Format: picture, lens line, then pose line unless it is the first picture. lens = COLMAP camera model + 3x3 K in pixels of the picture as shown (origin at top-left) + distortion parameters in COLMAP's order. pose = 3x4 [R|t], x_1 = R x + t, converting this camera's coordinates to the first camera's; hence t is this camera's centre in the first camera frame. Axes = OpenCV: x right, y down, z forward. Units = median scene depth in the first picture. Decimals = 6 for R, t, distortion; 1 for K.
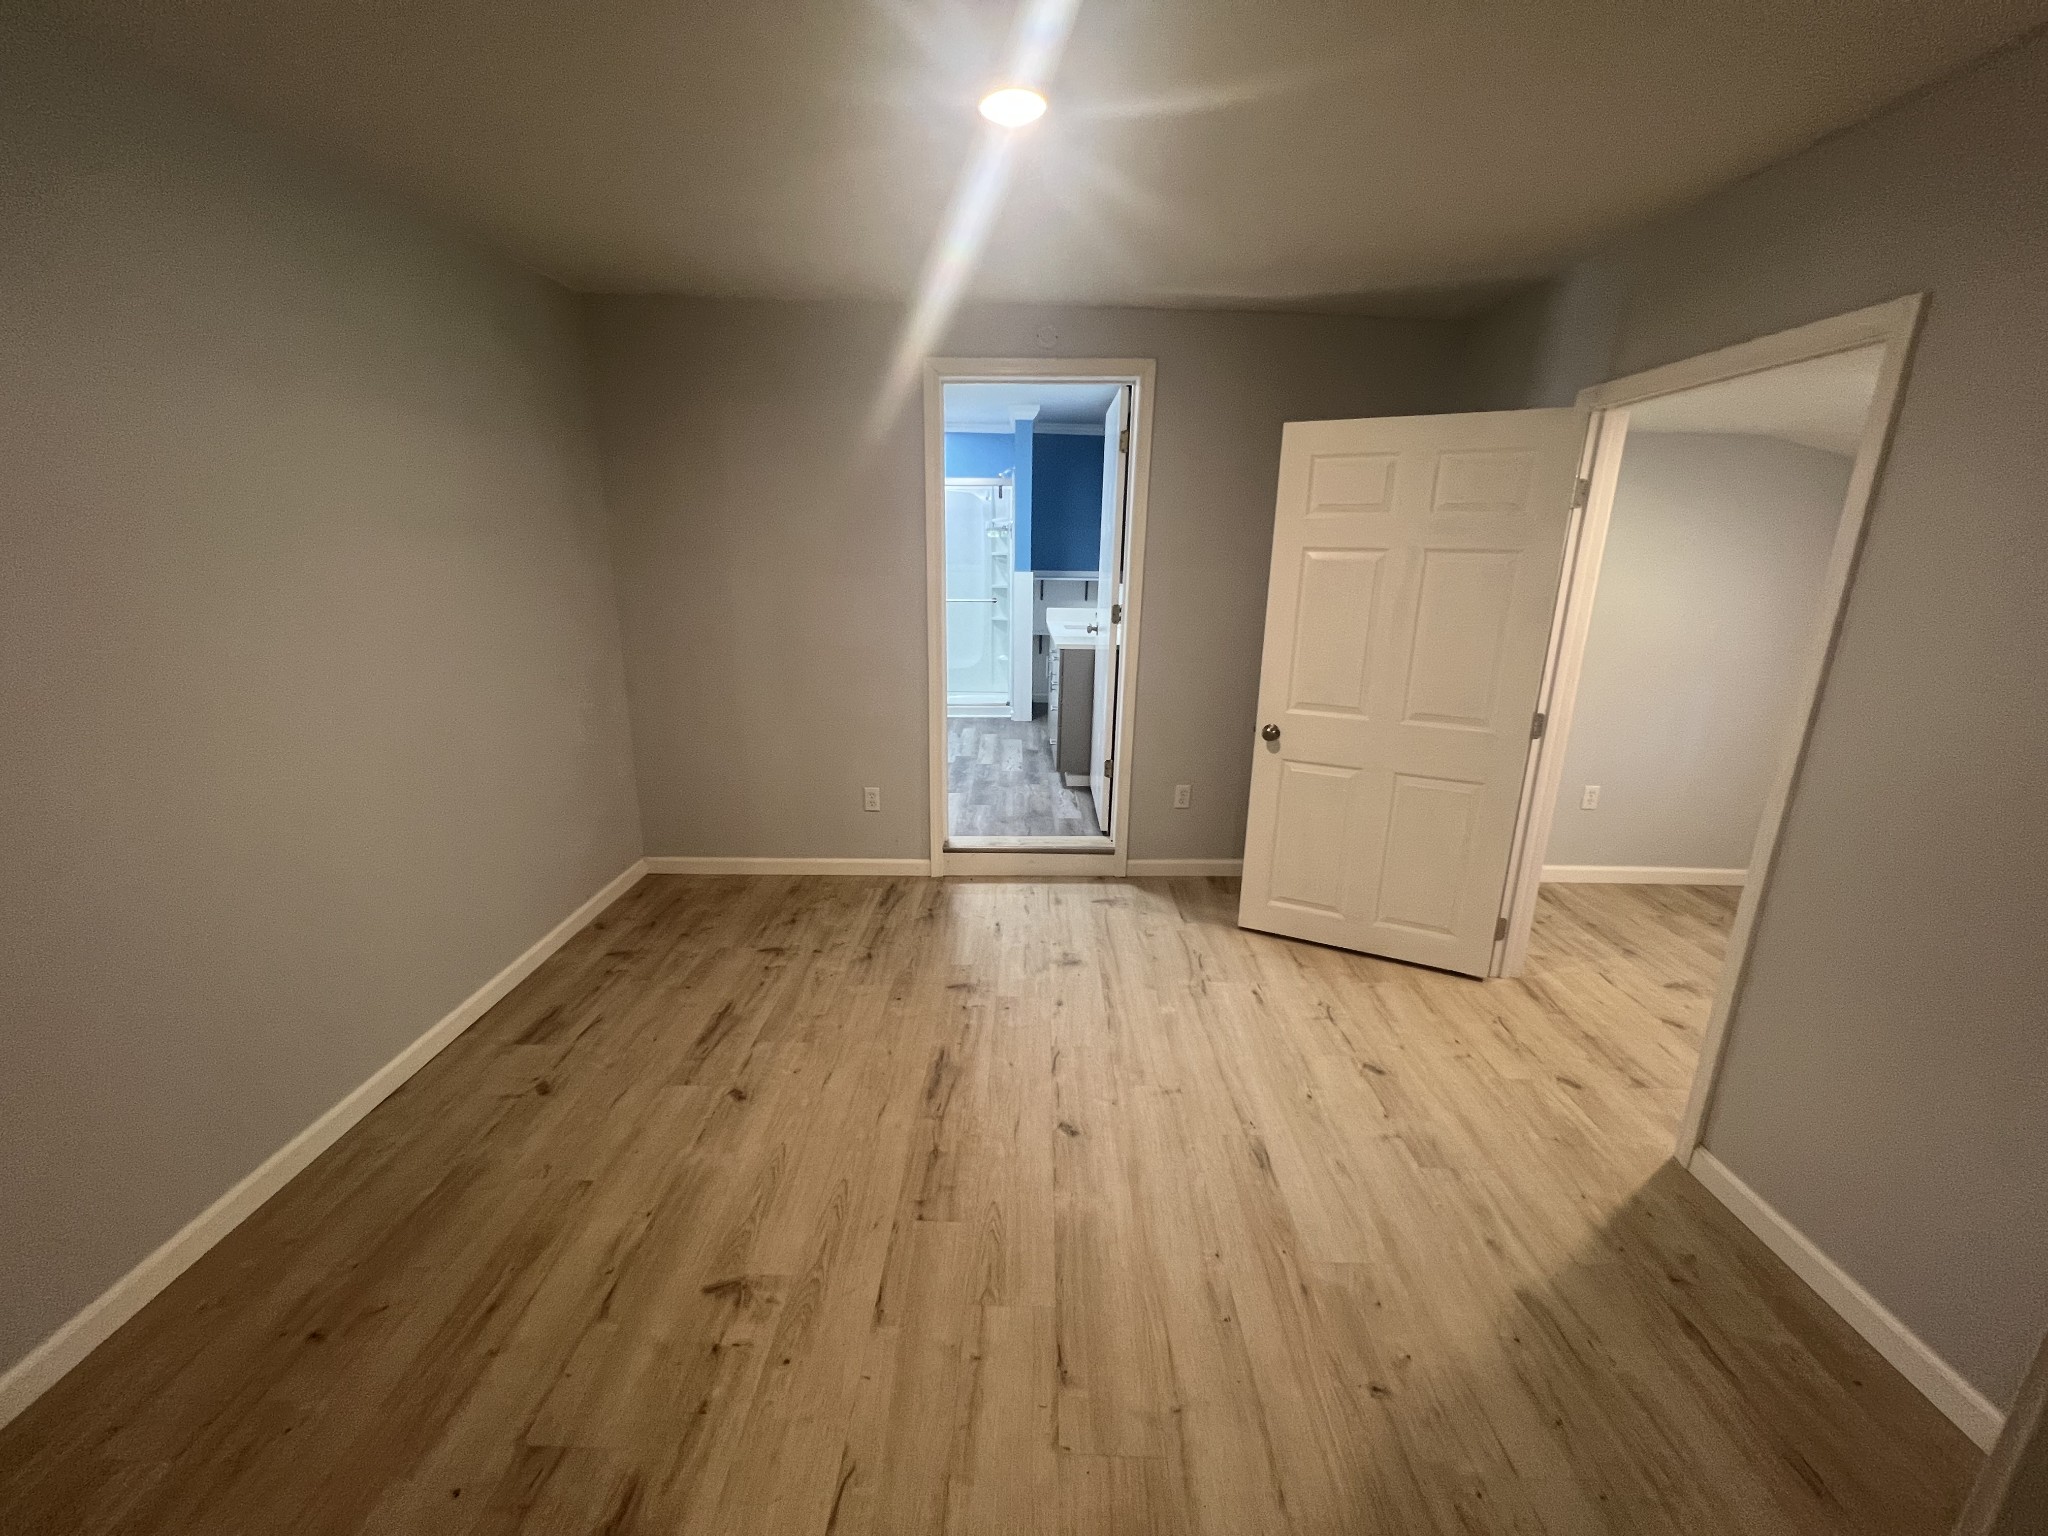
lens RADIAL K [[815.6, 0, 1021.5], [0, 815.6, 767.4], [0, 0, 1]] dist [-0.001806, 0.000183]
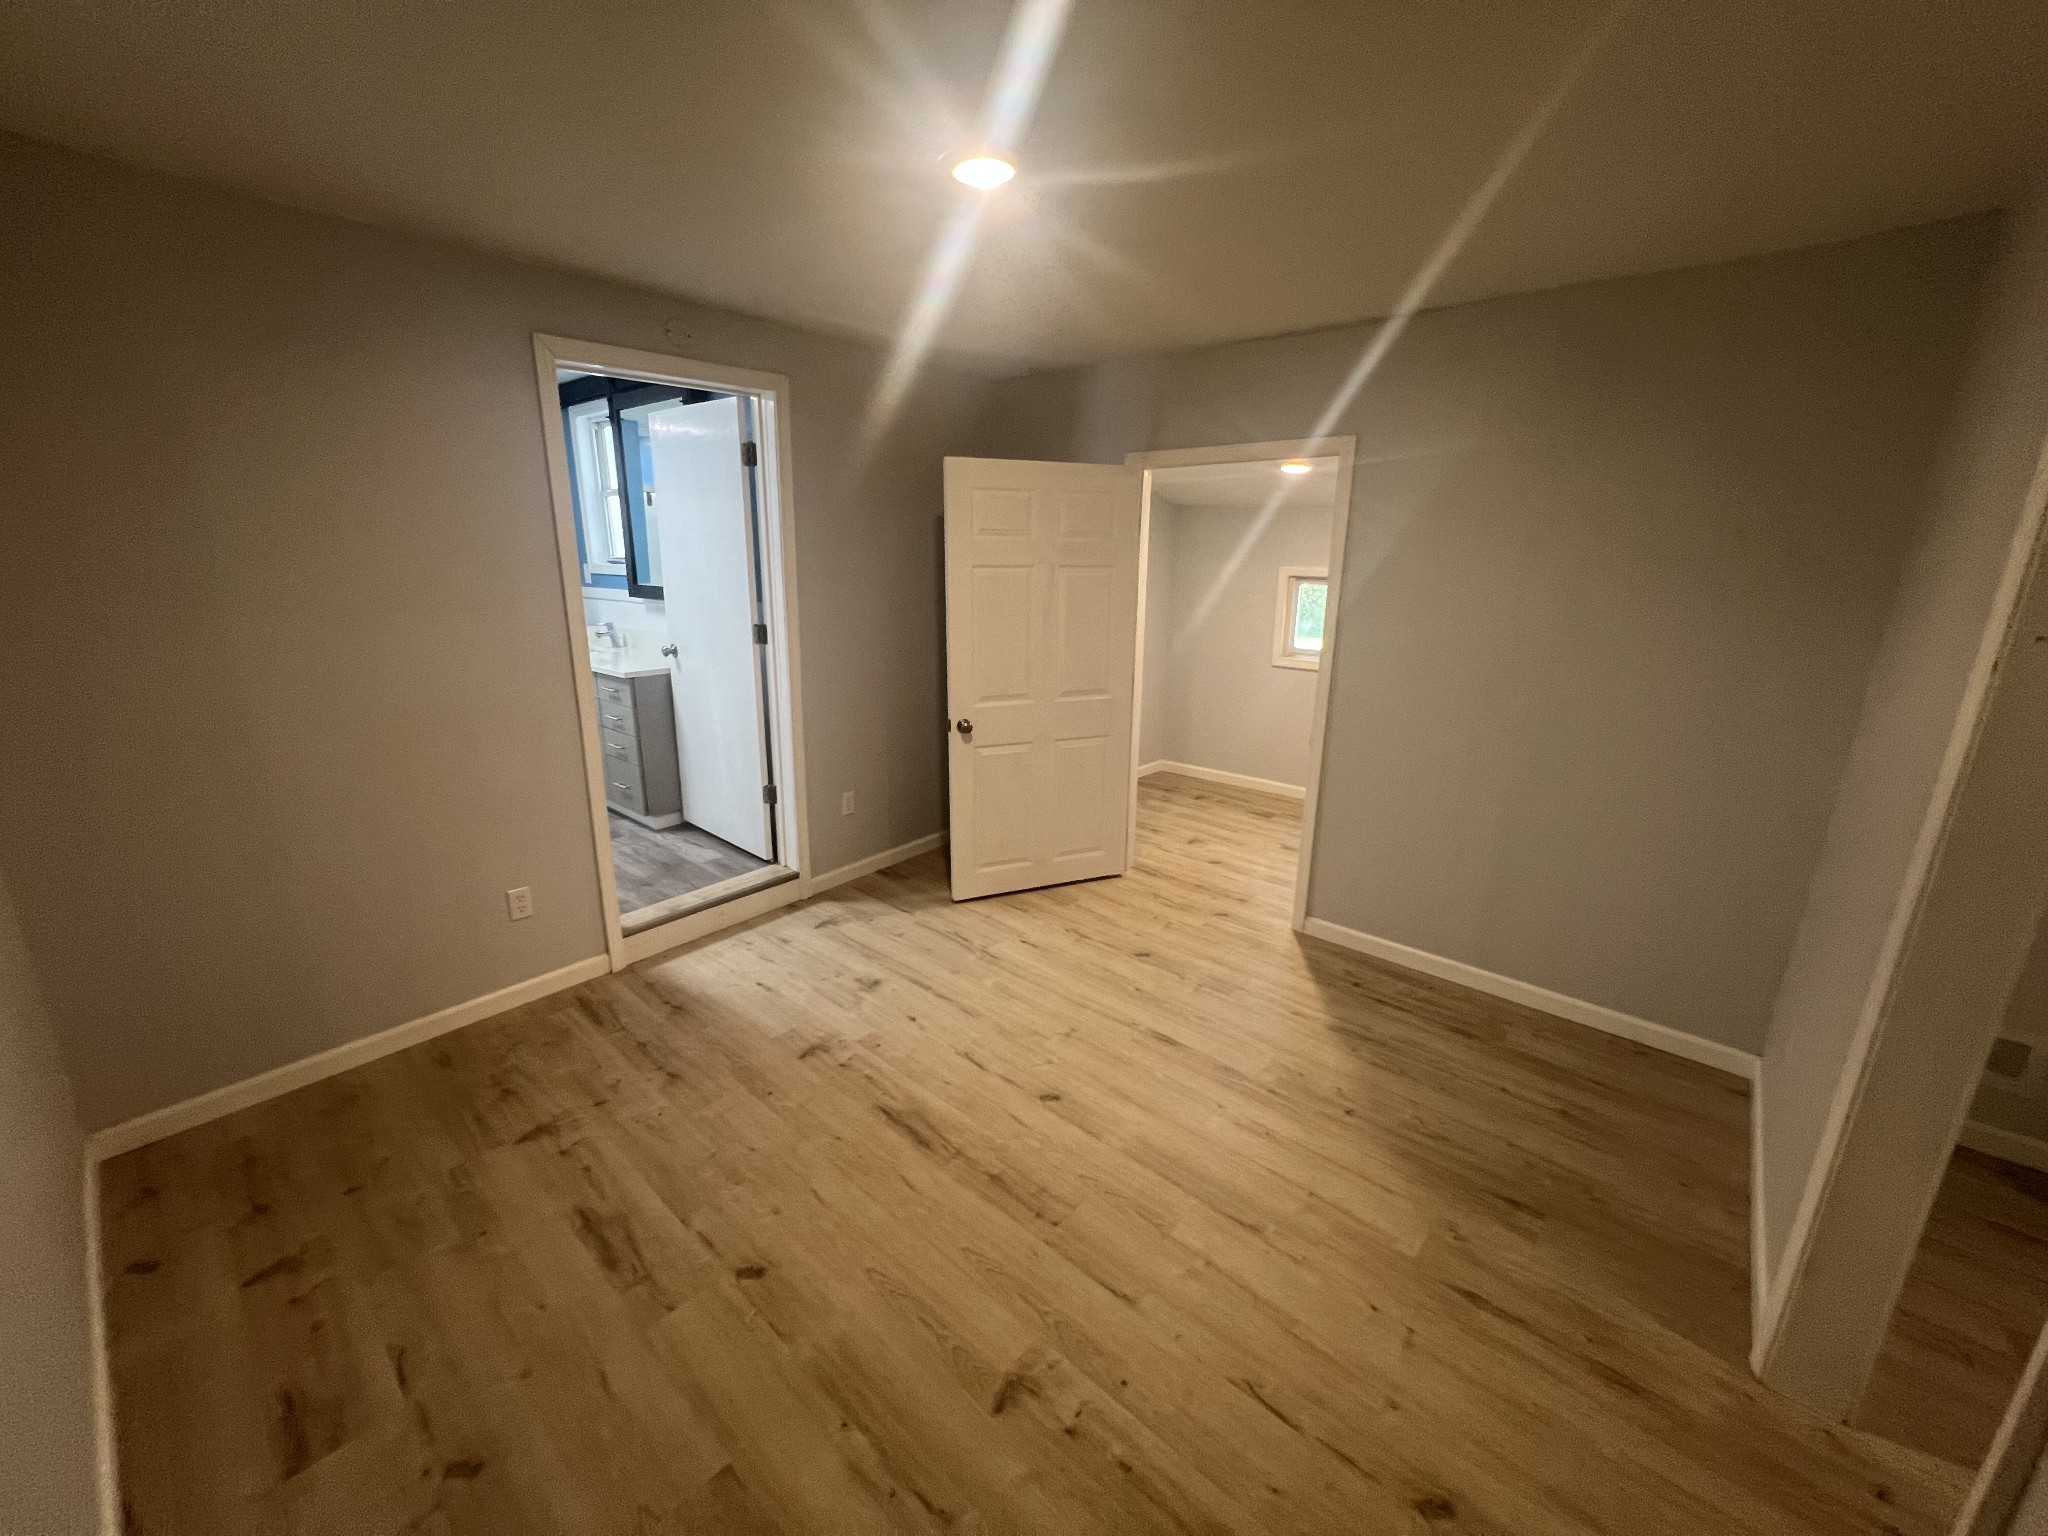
lens RADIAL K [[809.5, 0, 1024.0], [0, 809.5, 768.0], [0, 0, 1]] dist [-0.001114, 0.000070]
pose [[0.658801, -0.205528, 0.723698, -0.504175], [0.195600, 0.975671, 0.099028, -0.085866], [-0.726445, 0.076315, 0.682975, 0.172596]]
